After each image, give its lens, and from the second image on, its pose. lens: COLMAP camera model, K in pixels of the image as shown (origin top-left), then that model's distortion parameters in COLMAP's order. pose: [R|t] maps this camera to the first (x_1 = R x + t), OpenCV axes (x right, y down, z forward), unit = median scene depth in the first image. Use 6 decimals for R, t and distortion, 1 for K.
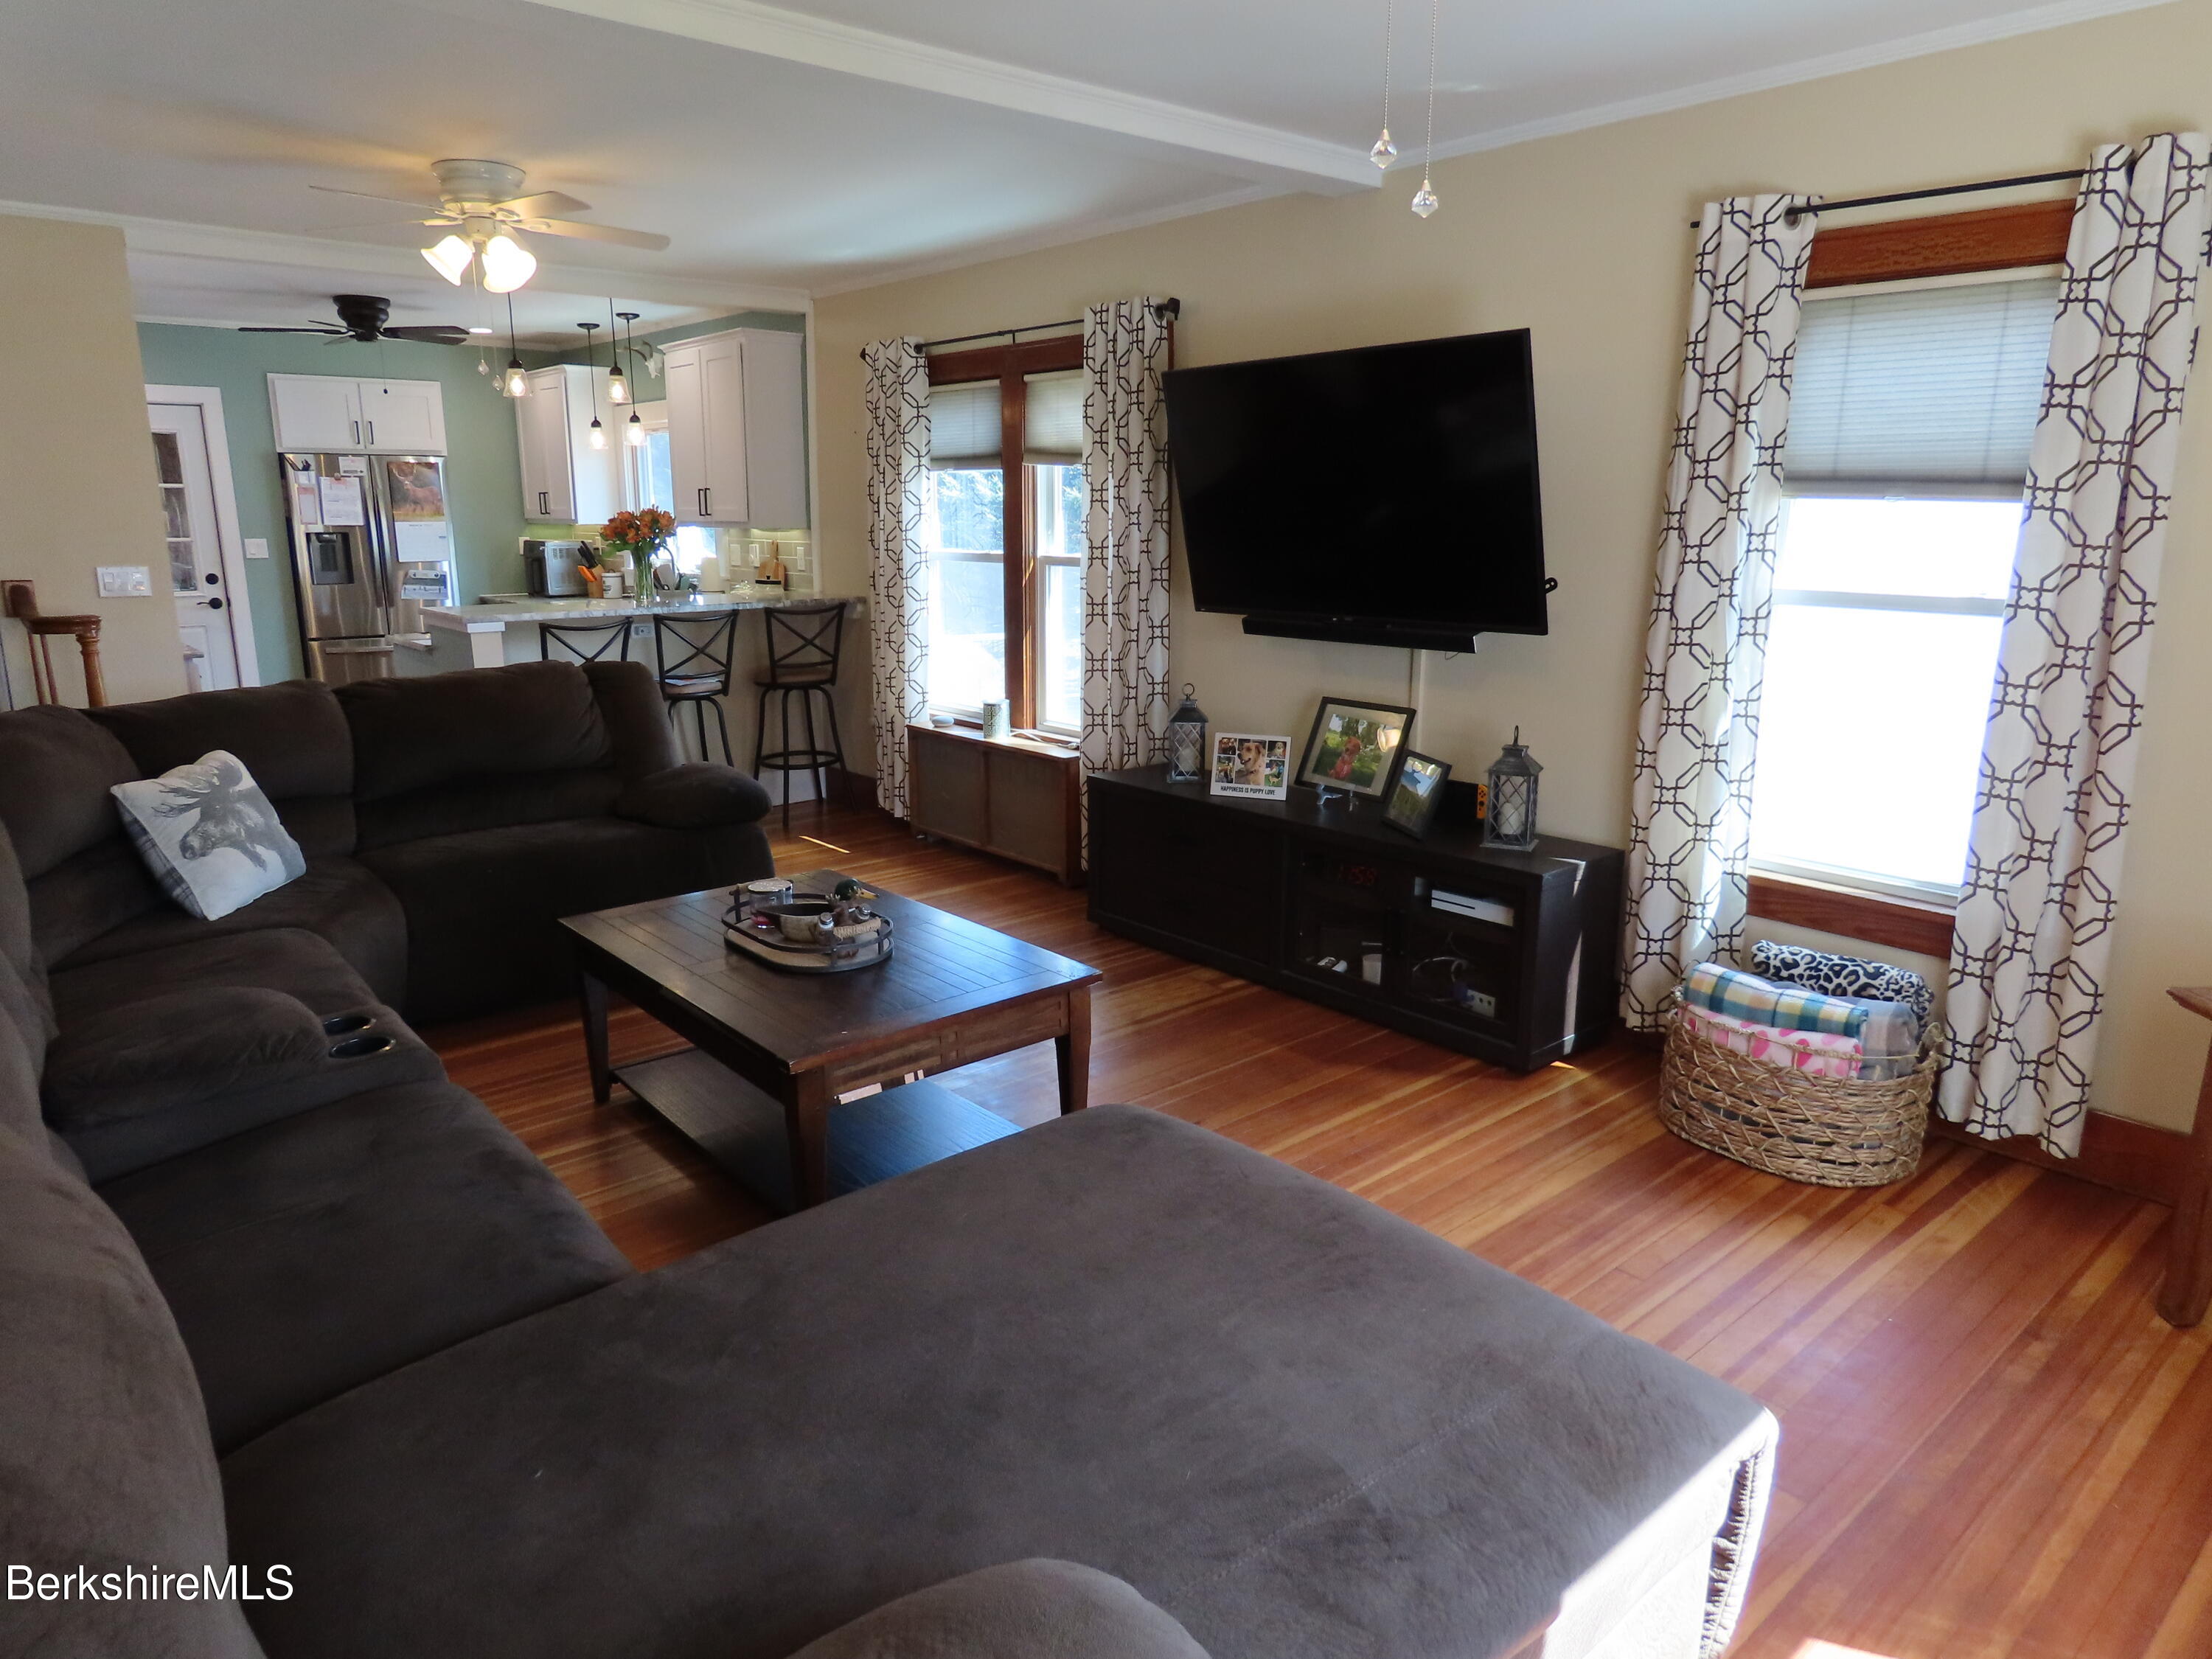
lens RADIAL K [[1396.6, 0, 1140.0], [0, 1396.6, 822.3], [0, 0, 1]] dist [-0.018318, 0.010391]
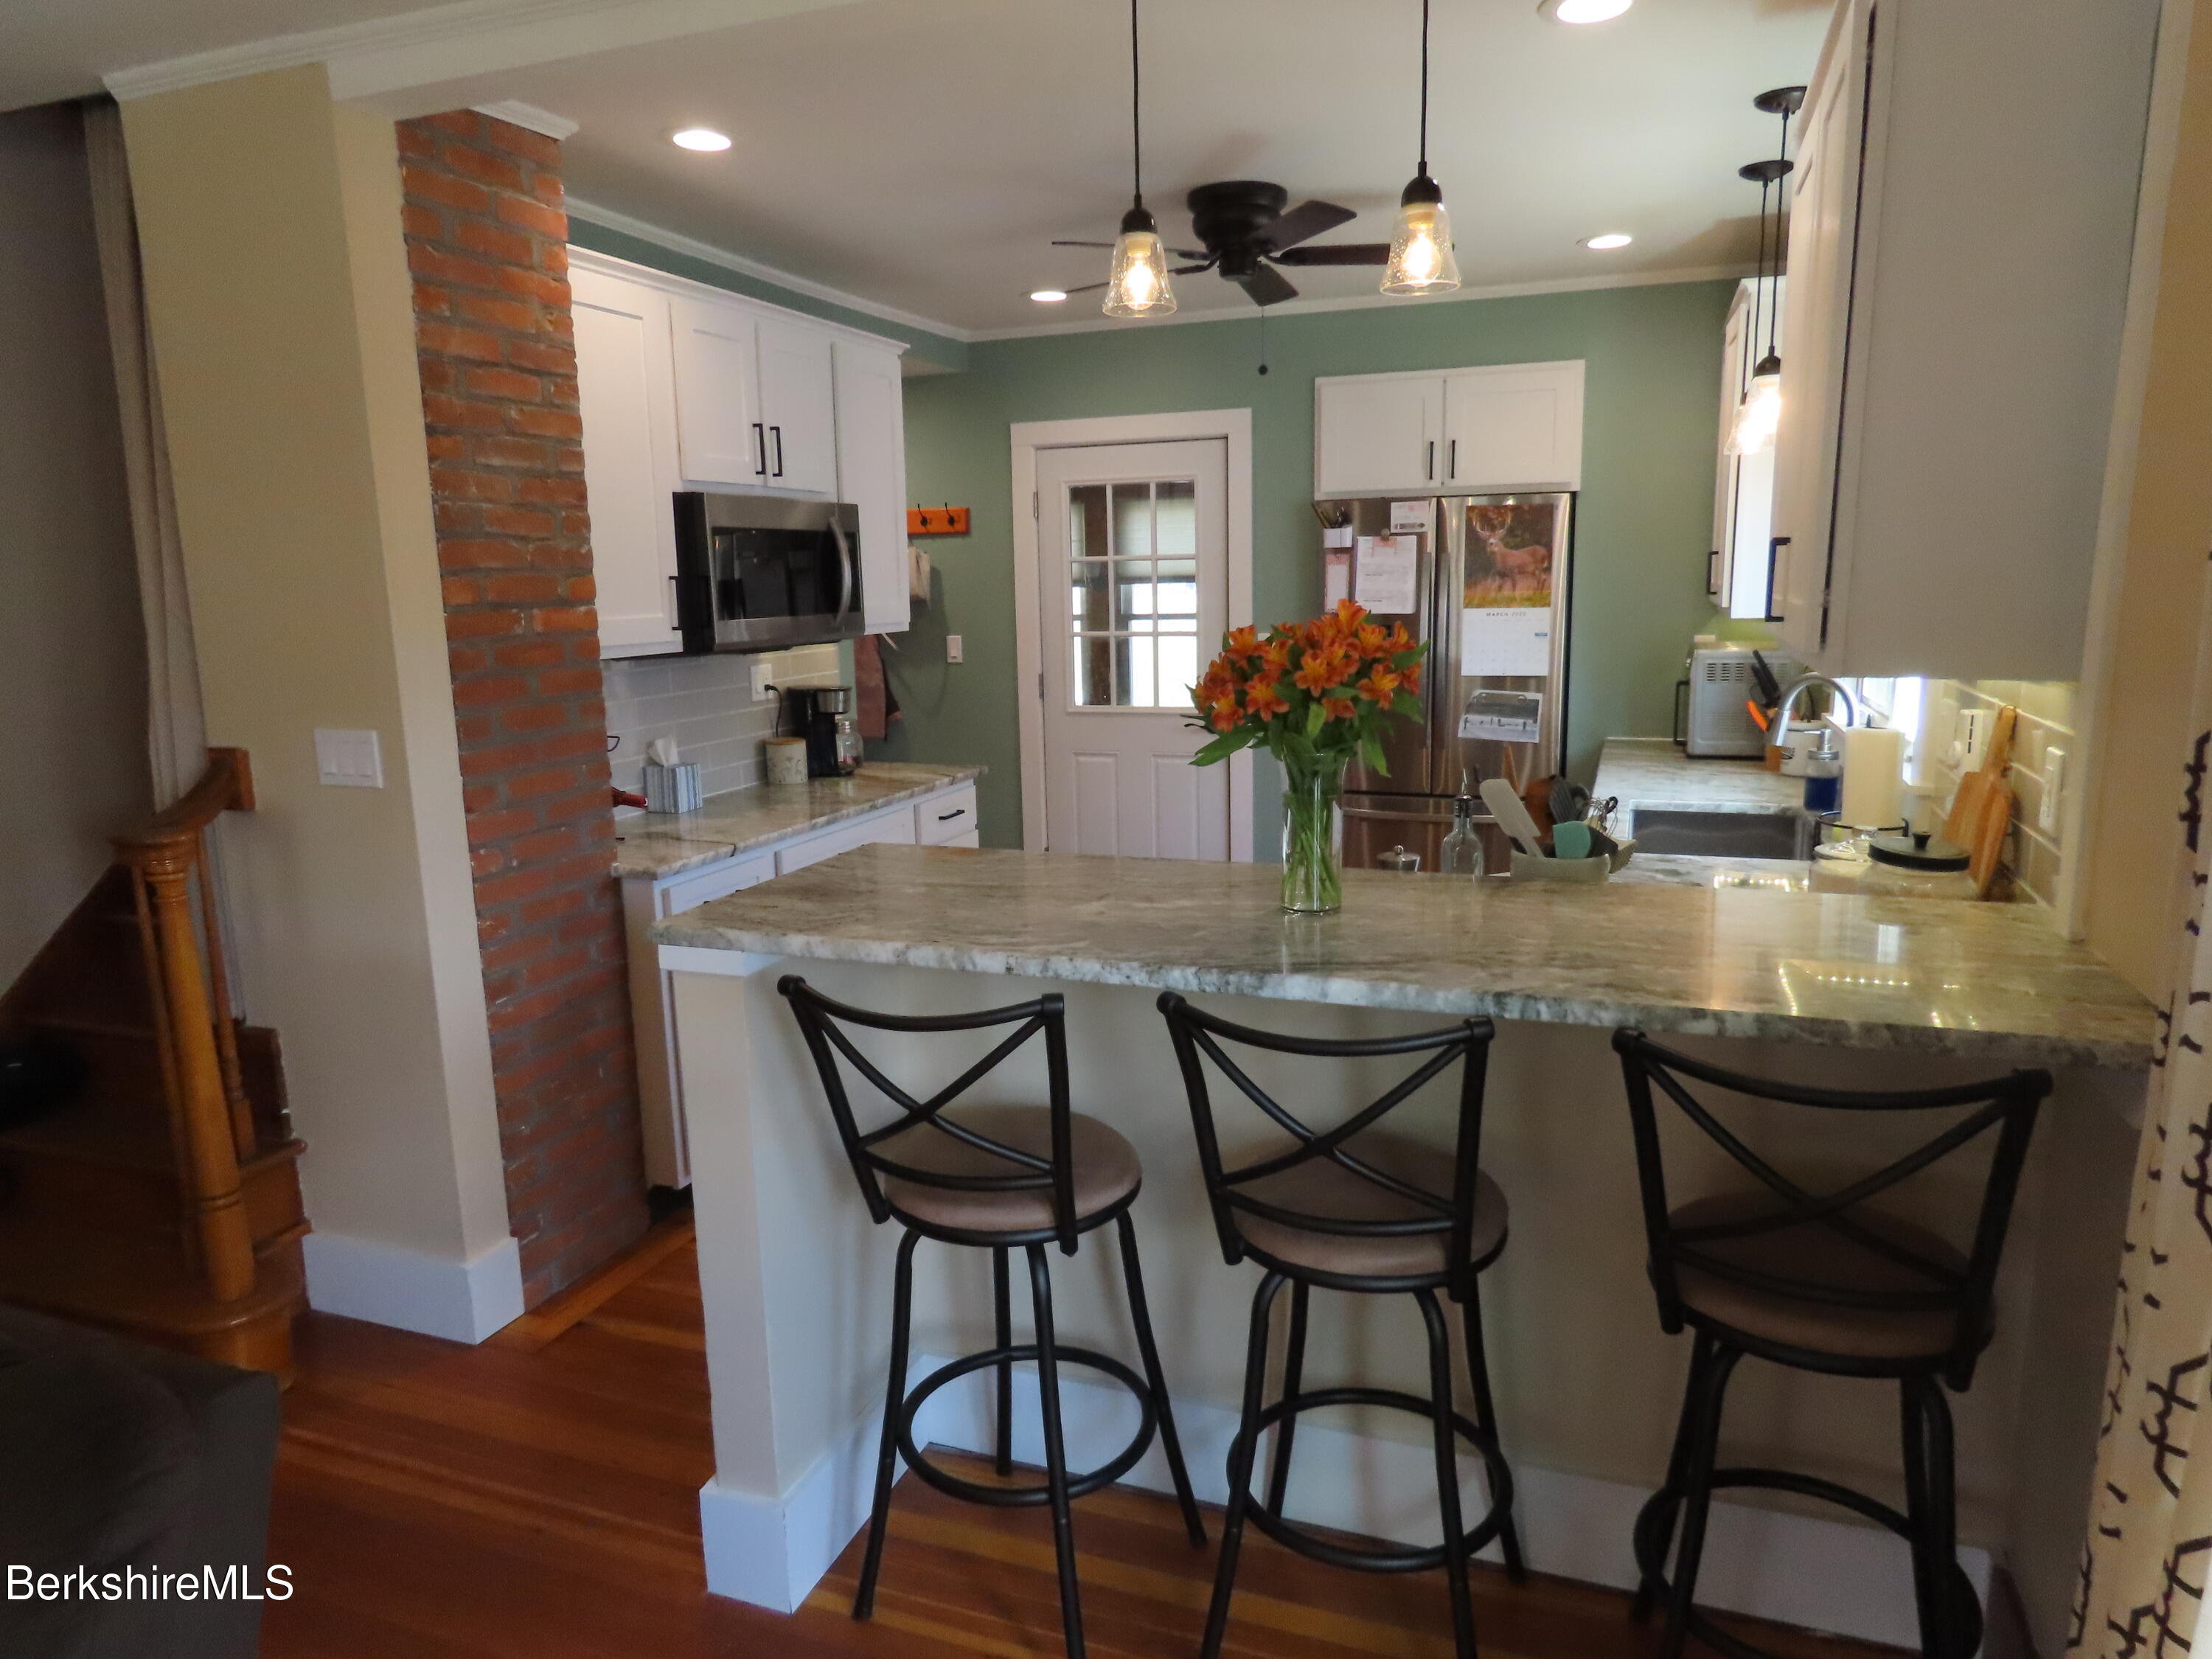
lens RADIAL K [[1396.6, 0, 1113.7], [0, 1396.6, 833.1], [0, 0, 1]] dist [-0.018318, 0.010391]
pose [[0.465112, 0.148761, -0.872663, -0.089805], [-0.172564, 0.982105, 0.075444, -0.160525], [0.868270, 0.115500, 0.482460, 0.677908]]
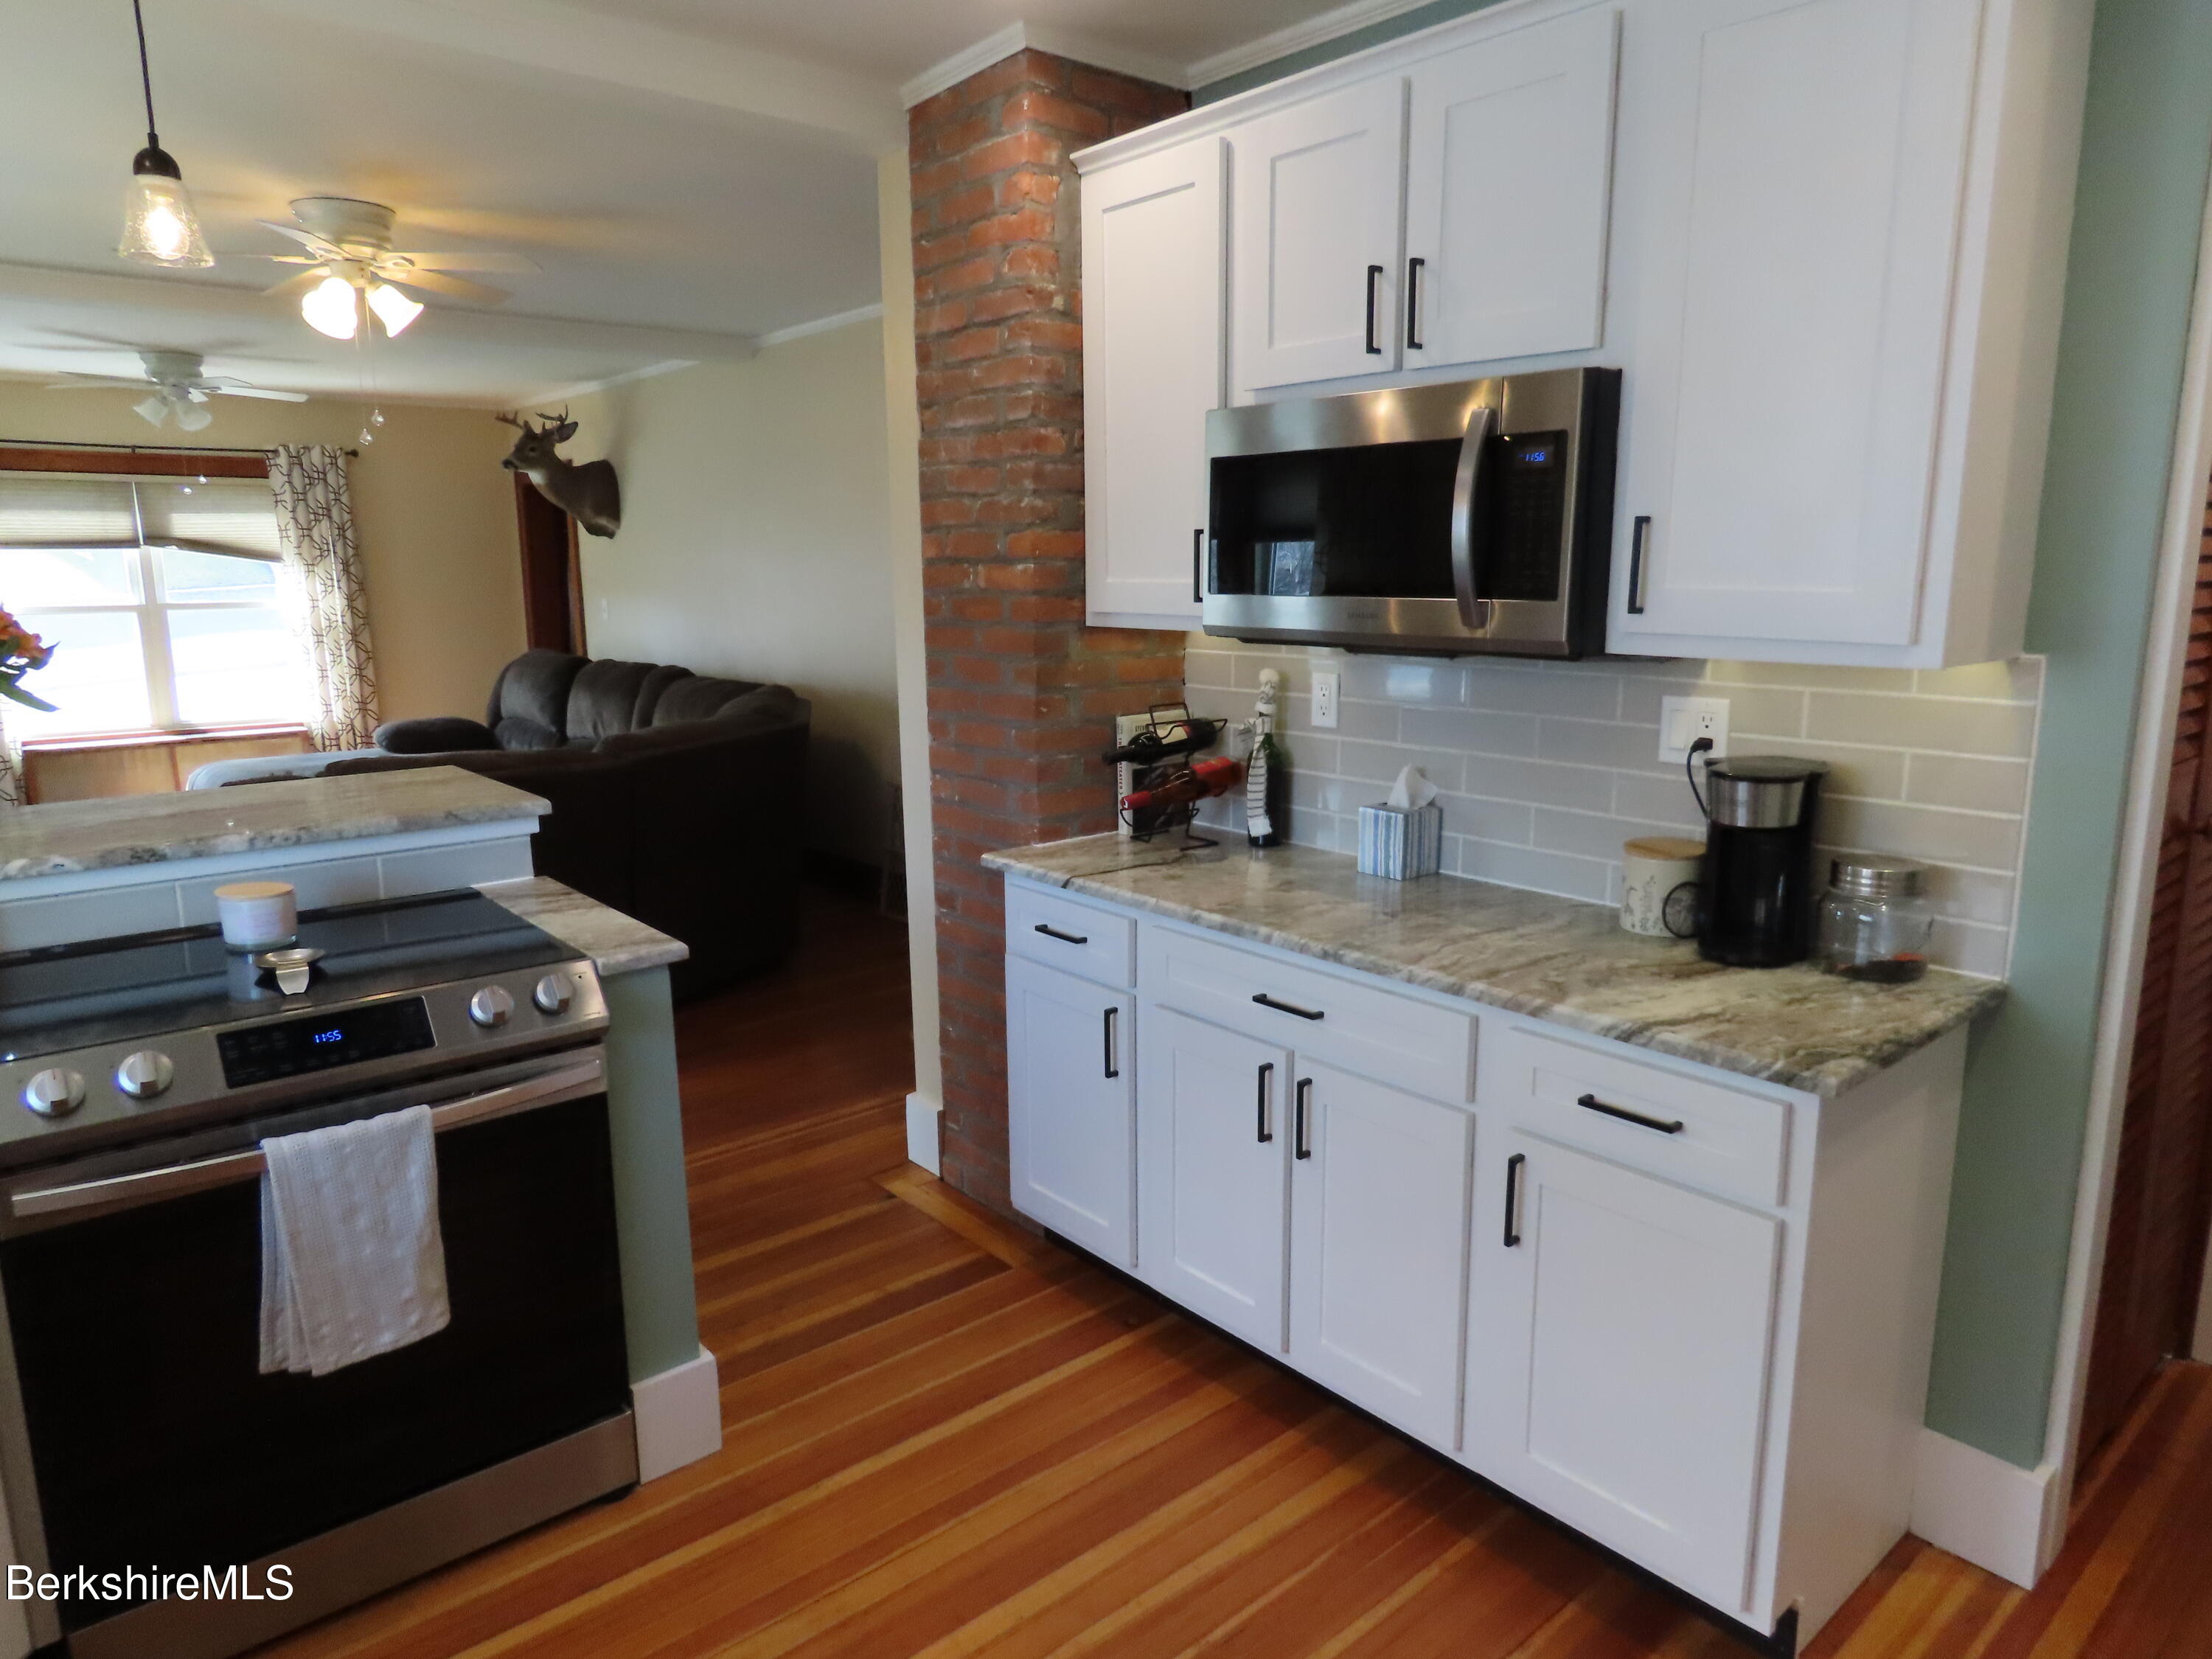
lens RADIAL K [[1396.6, 0, 1108.4], [0, 1396.6, 822.7], [0, 0, 1]] dist [-0.018318, 0.010391]
pose [[-0.999755, 0.000179, 0.022131, -0.575984], [0.009009, 0.916658, 0.399572, -0.259069], [-0.020215, 0.399673, -0.916435, 1.125056]]
